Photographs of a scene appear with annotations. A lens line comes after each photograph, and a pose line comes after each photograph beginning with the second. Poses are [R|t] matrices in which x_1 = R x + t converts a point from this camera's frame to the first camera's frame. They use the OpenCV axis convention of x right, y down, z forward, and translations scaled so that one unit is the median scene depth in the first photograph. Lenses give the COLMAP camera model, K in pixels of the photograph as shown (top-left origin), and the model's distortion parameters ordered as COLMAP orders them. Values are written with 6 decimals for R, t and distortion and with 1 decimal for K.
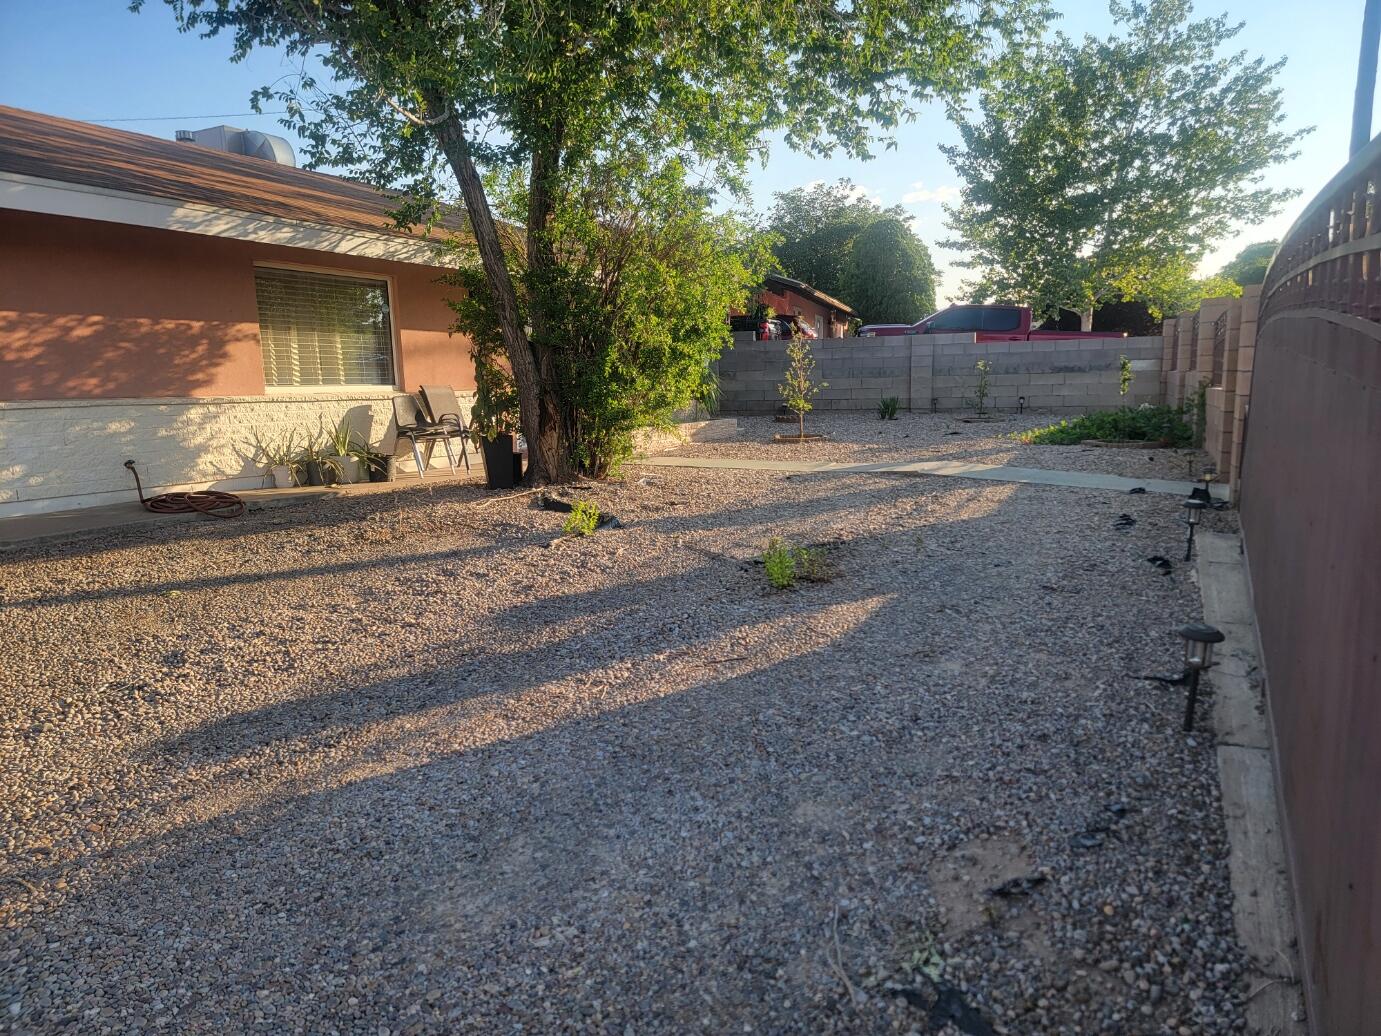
lens RADIAL K [[933.9, 0, 708.2], [0, 933.9, 524.3], [0, 0, 1]] dist [0.092214, -0.084452]
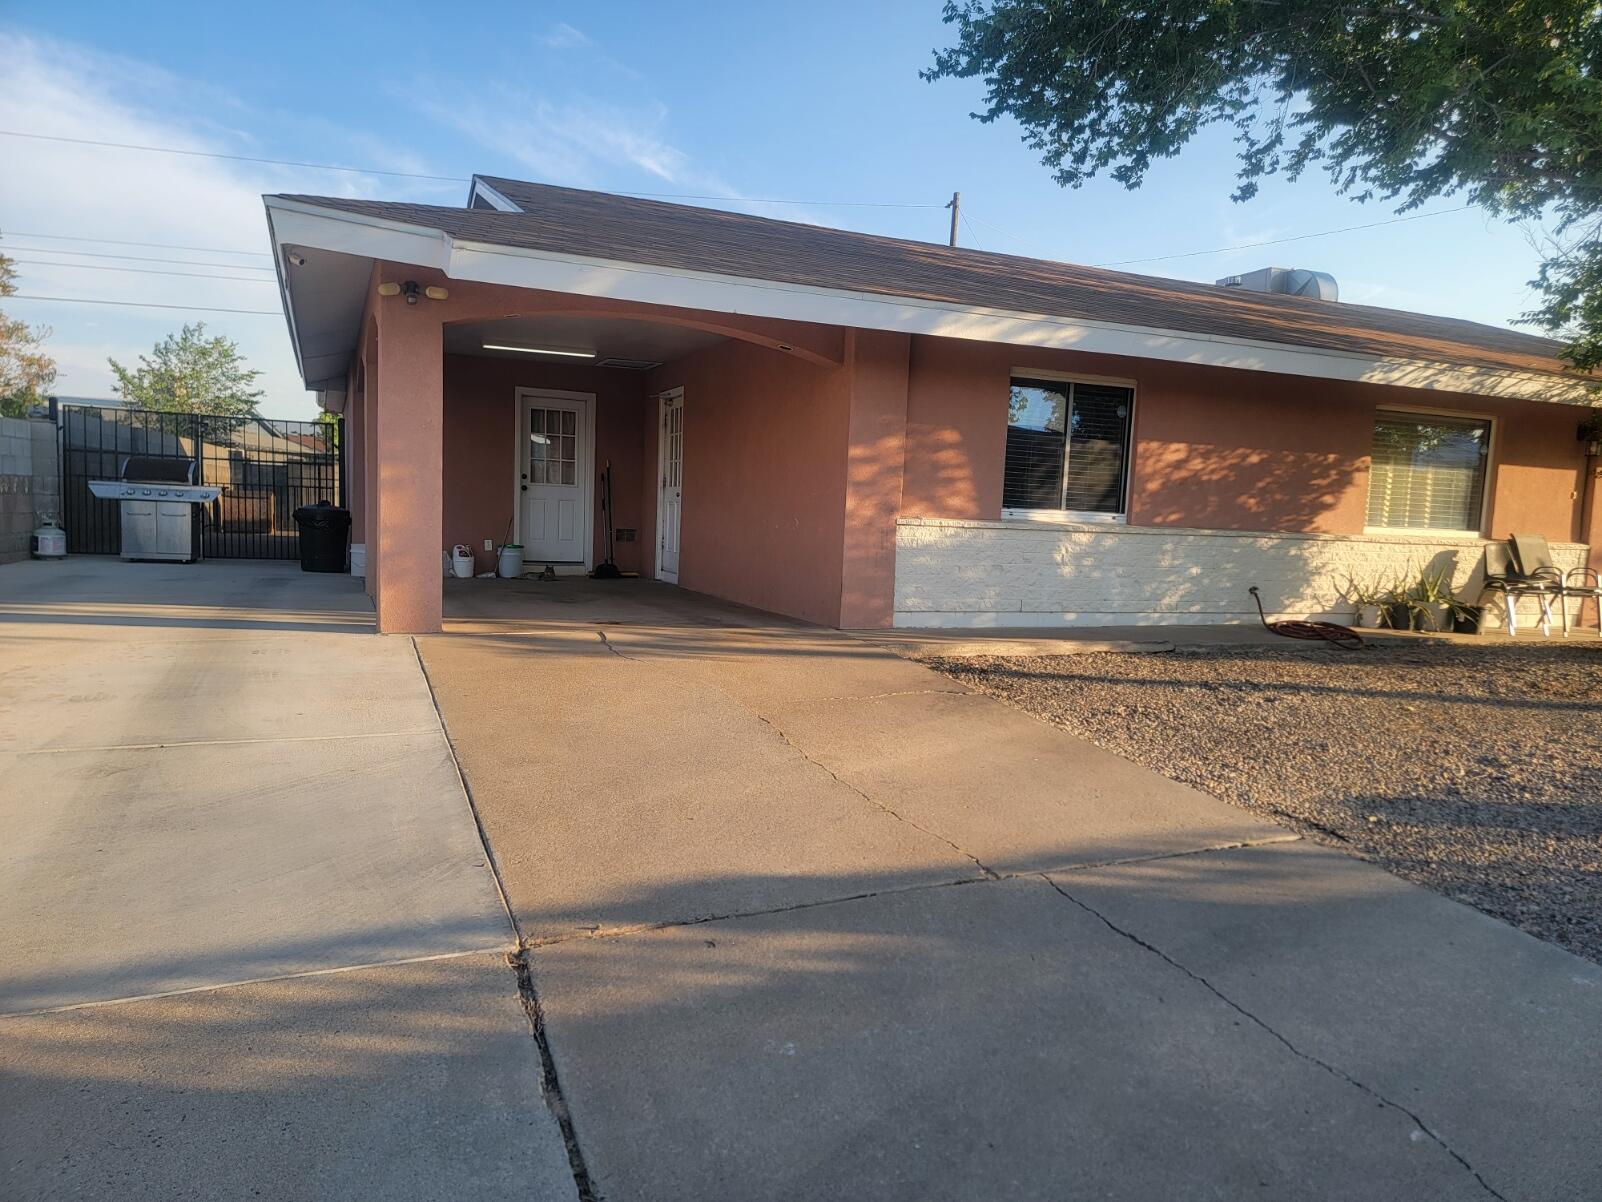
lens RADIAL K [[1114.9, 0, 801.0], [0, 1114.9, 601.0], [0, 0, 1]] dist [0.100869, -0.086922]
pose [[0.792007, 0.103663, -0.601647, -0.284942], [-0.150817, 0.988157, -0.028277, 0.079047], [0.591591, 0.113134, 0.798261, -0.418923]]
